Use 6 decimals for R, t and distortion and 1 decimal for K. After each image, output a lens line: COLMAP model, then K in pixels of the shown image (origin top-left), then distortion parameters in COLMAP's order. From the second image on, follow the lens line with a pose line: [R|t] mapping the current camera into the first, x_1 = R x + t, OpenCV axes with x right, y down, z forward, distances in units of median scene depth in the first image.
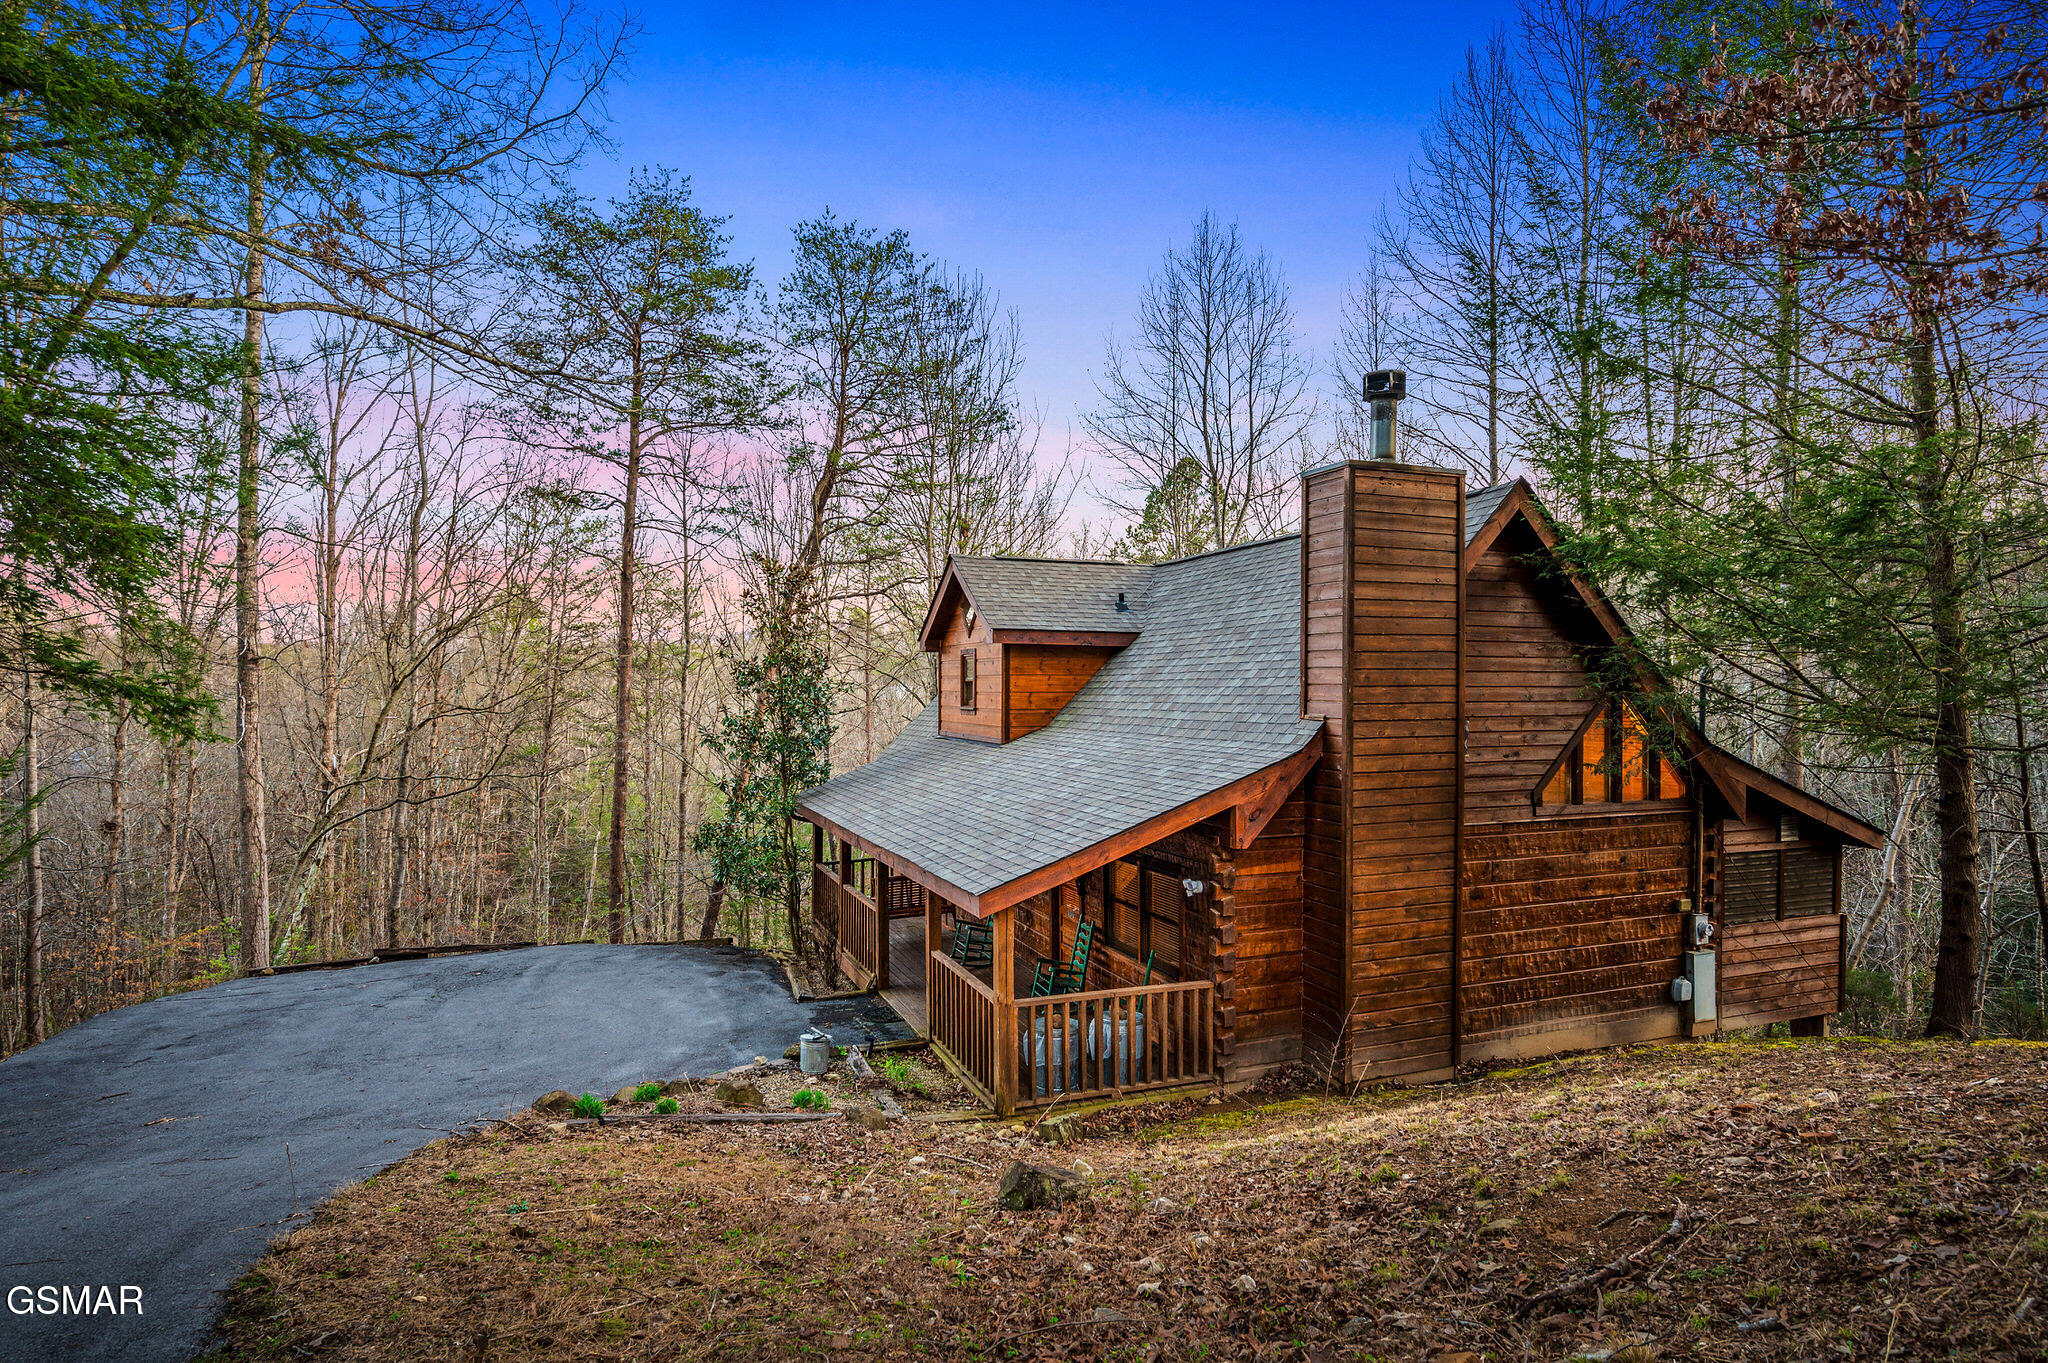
lens RADIAL K [[1091.6, 0, 1025.6], [0, 1091.6, 688.1], [0, 0, 1]] dist [0.001943, 0.001069]
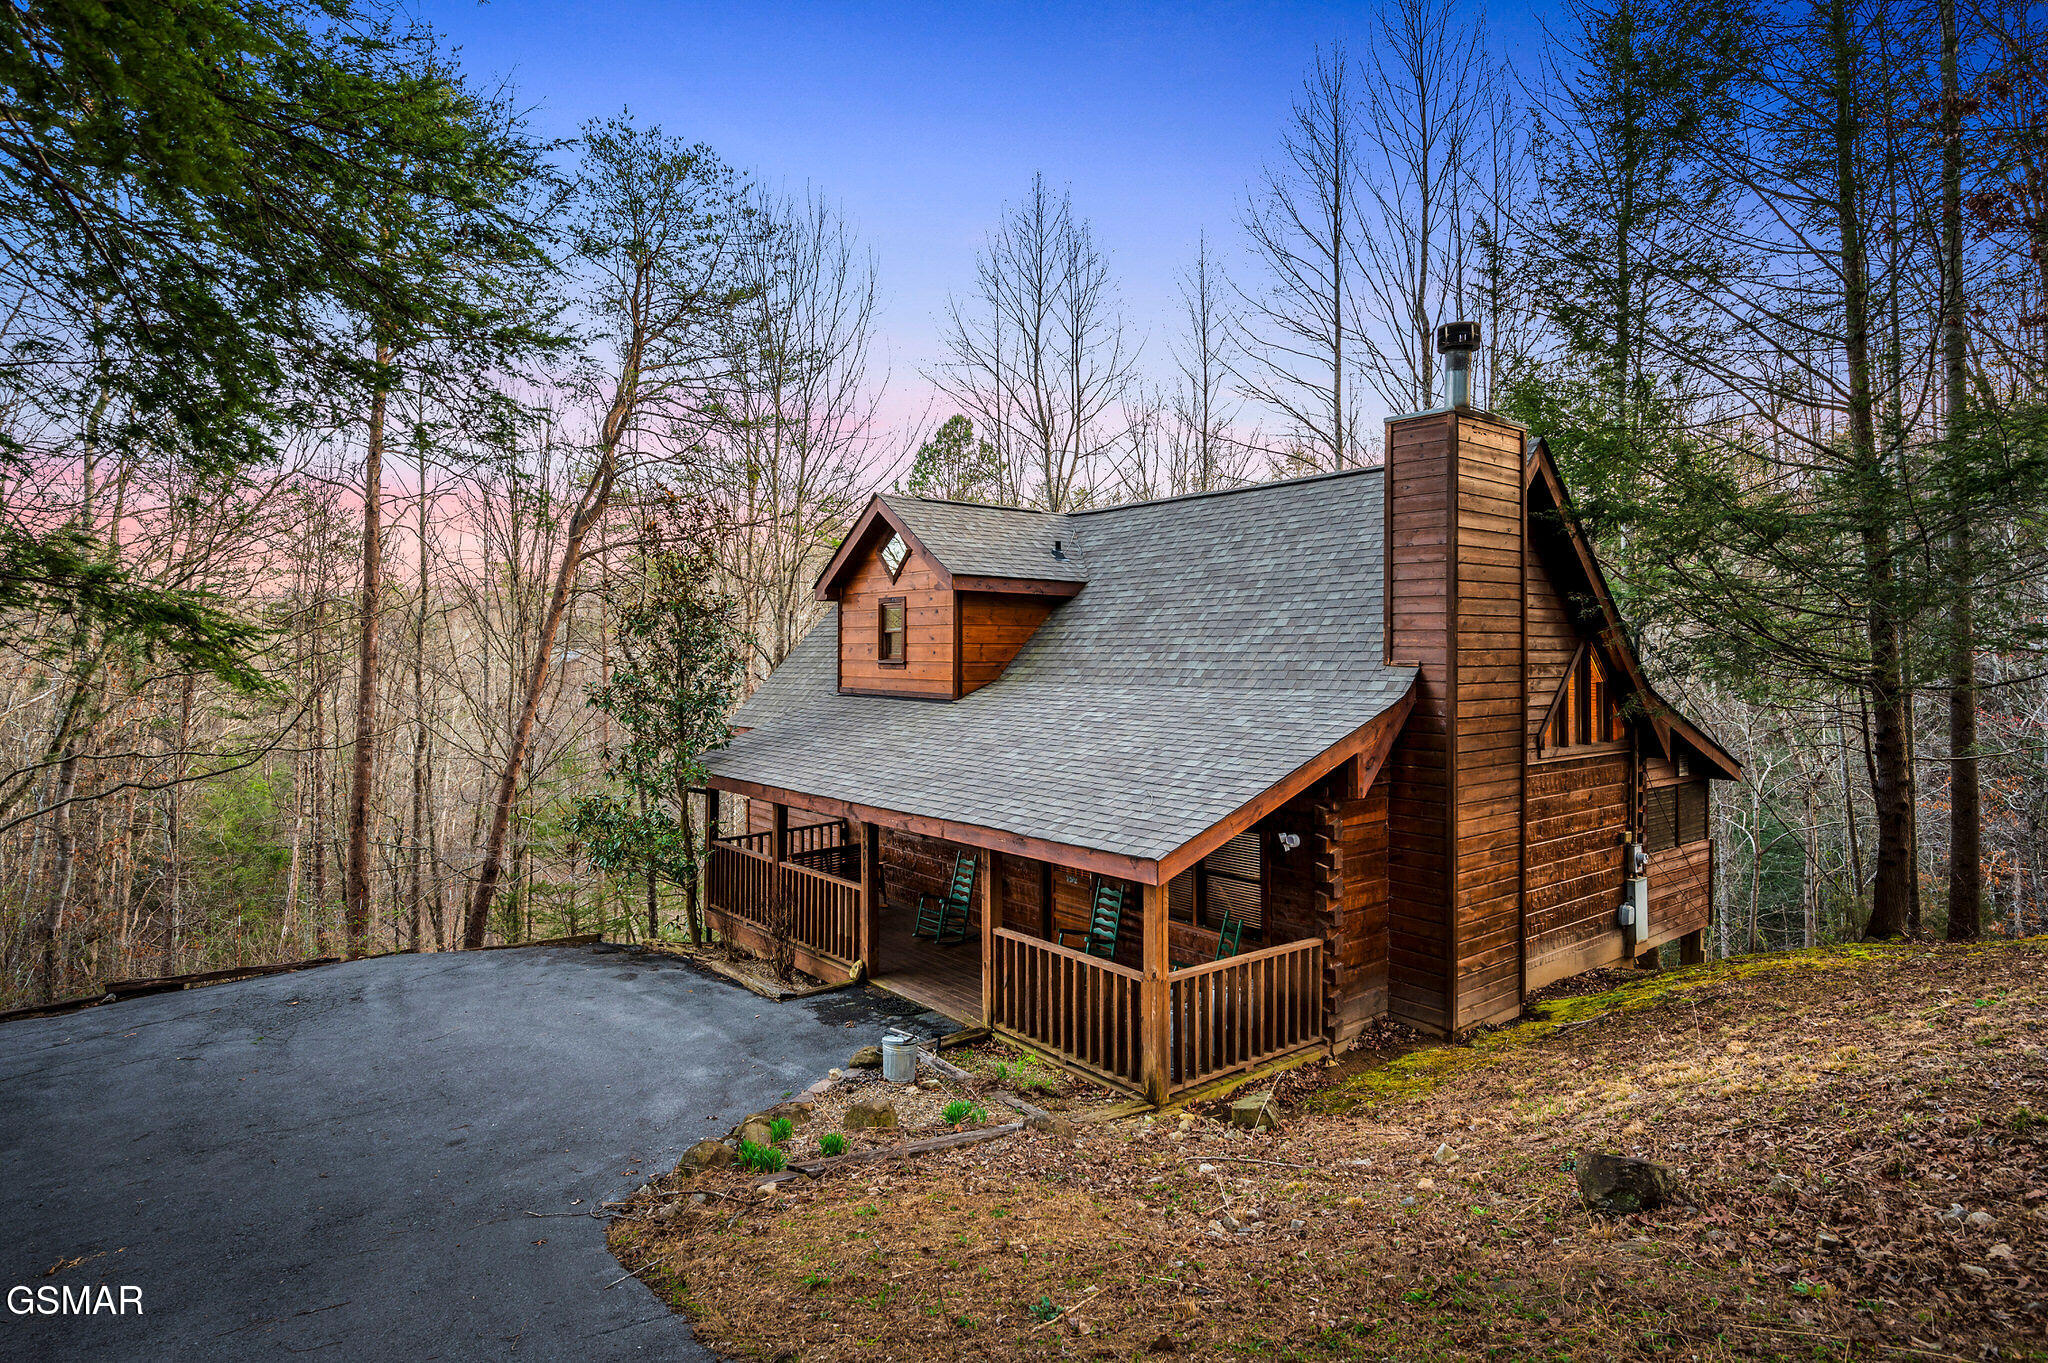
lens RADIAL K [[1091.6, 0, 1013.2], [0, 1091.6, 638.1], [0, 0, 1]] dist [0.001943, 0.001069]
pose [[0.955762, 0.005313, 0.294093, -0.308952], [-0.001334, 0.999905, -0.013726, 0.014885], [-0.294138, 0.012726, 0.955678, 0.131026]]
